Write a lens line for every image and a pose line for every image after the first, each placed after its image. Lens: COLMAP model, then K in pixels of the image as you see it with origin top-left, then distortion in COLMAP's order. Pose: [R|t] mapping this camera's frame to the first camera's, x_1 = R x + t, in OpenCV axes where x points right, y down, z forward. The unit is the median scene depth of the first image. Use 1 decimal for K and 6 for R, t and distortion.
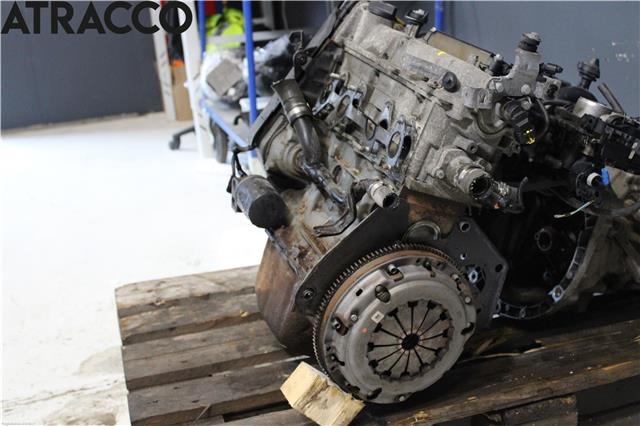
lens RADIAL K [[802.8, 0, 318.6], [0, 802.8, 215.7], [0, 0, 1]] dist [-0.009222, 0.000000]
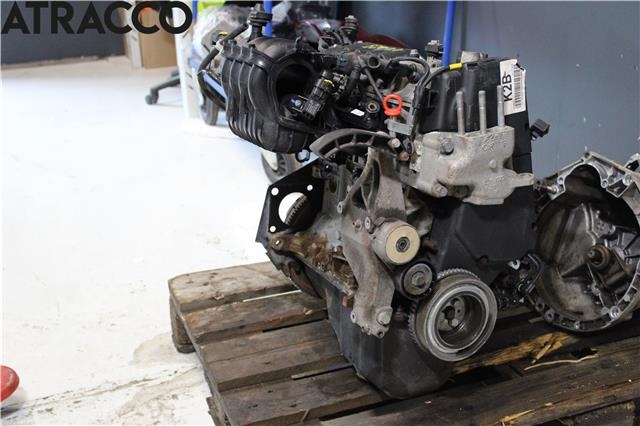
lens RADIAL K [[837.8, 0, 320.9], [0, 837.8, 211.6], [0, 0, 1]] dist [-0.045197, 0.000000]
pose [[0.991730, 0.023377, 0.126194, -0.214492], [-0.034699, 0.995491, 0.088284, -0.104260], [-0.123561, -0.091933, 0.988069, -0.072316]]
